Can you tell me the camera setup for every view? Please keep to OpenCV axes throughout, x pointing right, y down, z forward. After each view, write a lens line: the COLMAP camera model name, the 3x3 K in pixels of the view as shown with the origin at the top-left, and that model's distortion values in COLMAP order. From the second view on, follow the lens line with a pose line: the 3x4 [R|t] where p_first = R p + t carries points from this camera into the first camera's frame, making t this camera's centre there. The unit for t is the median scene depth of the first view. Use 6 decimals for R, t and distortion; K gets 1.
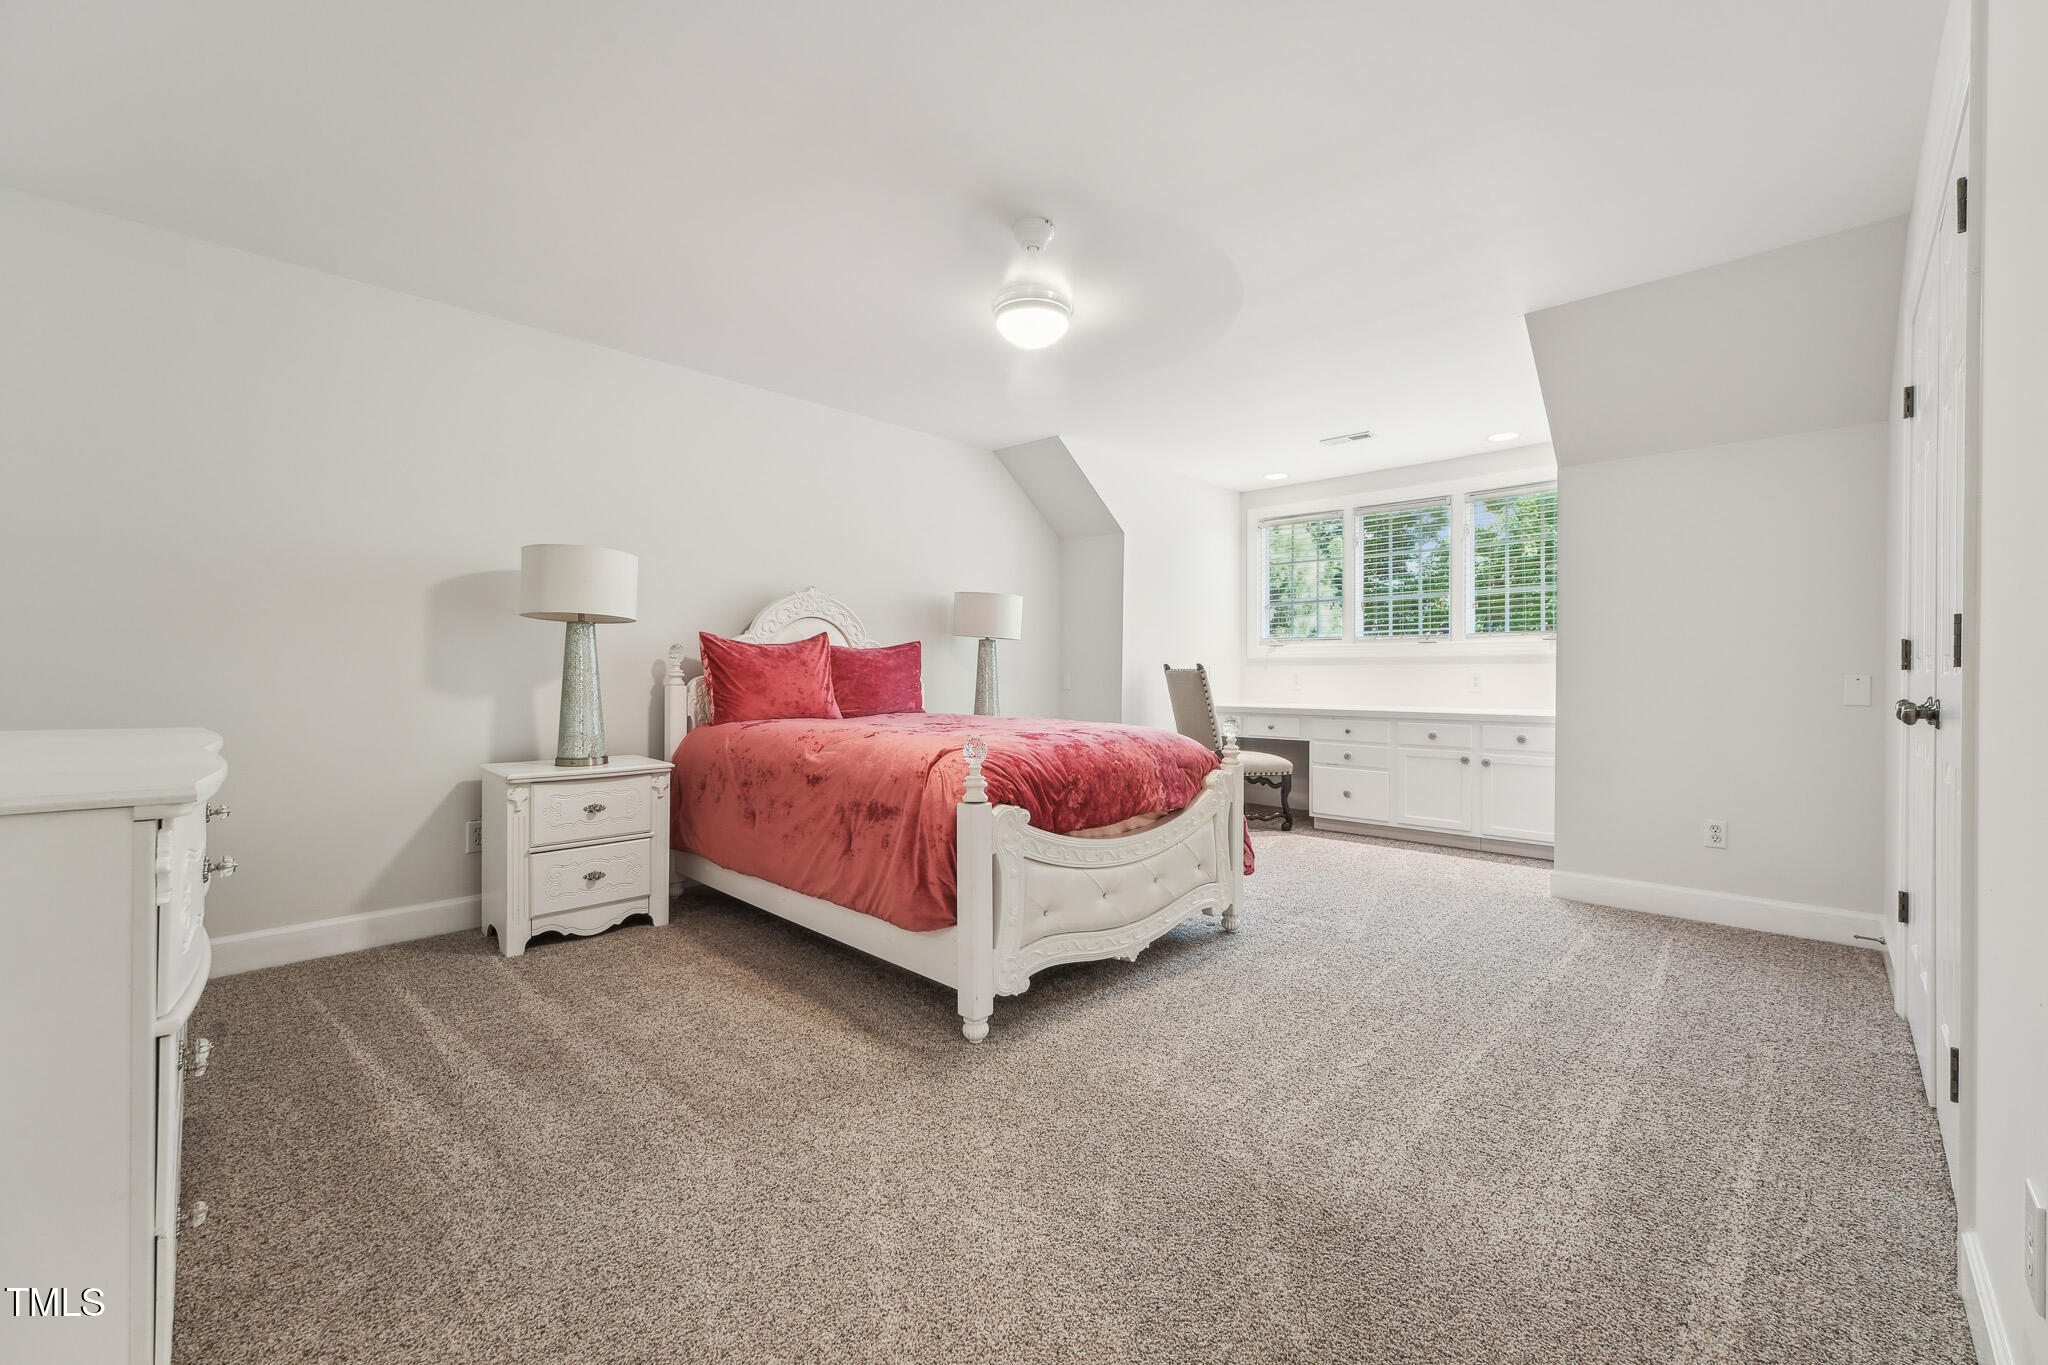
lens RADIAL K [[831.4, 0, 968.6], [0, 831.4, 678.1], [0, 0, 1]] dist [0.000169, 0.000036]
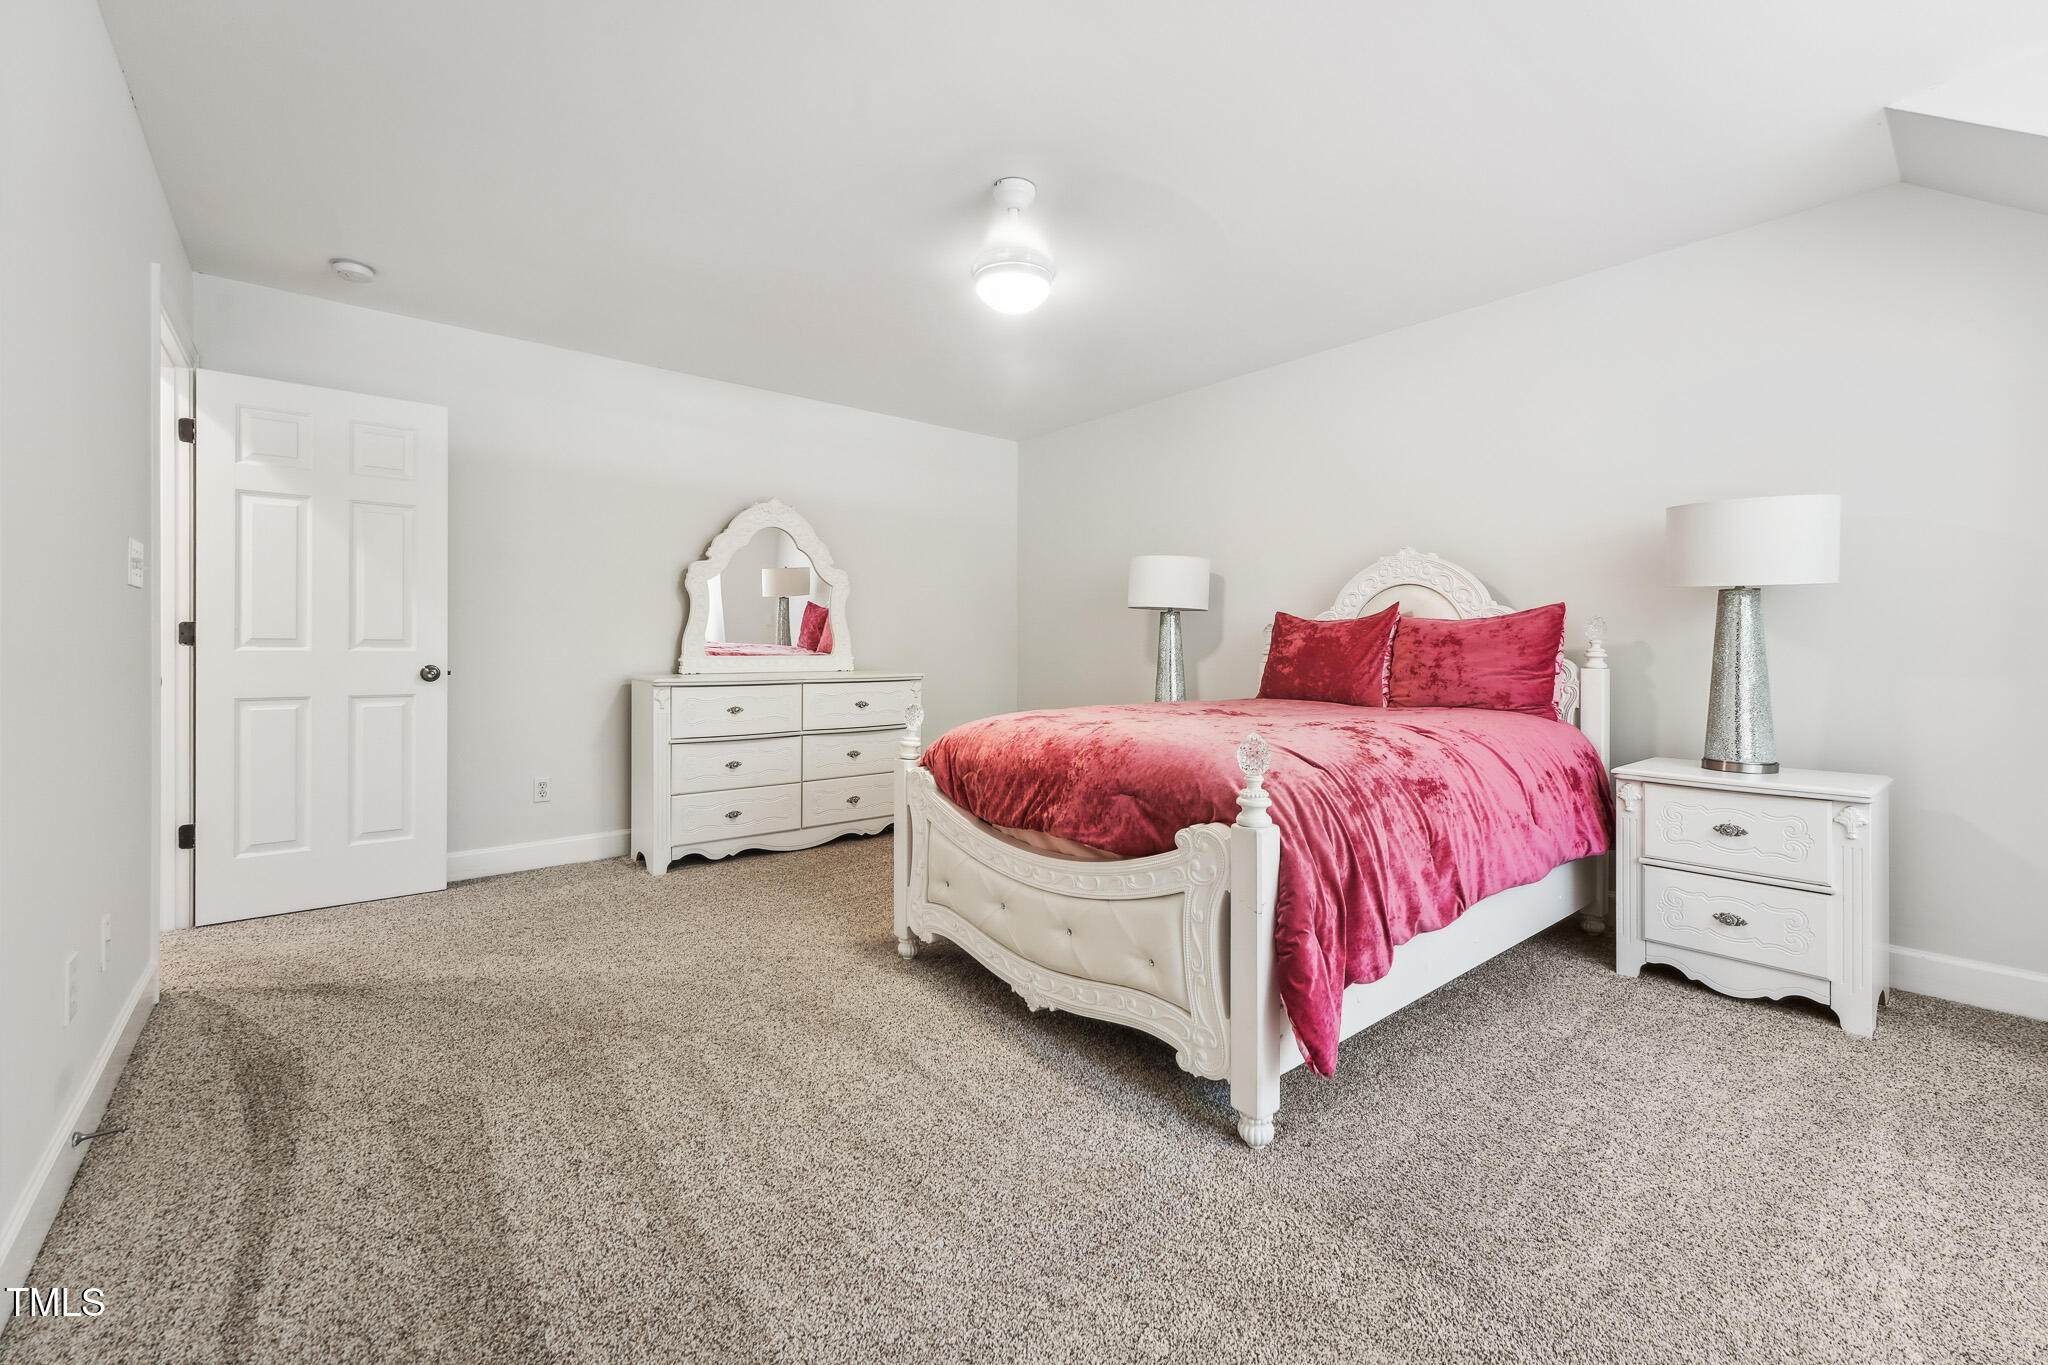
lens RADIAL K [[831.4, 0, 968.6], [0, 831.4, 678.1], [0, 0, 1]] dist [0.000169, 0.000036]
pose [[-0.129993, 0.027928, -0.991121, 0.668815], [-0.001820, 0.999595, 0.028406, -0.004915], [0.991513, 0.005497, -0.129890, 0.699511]]
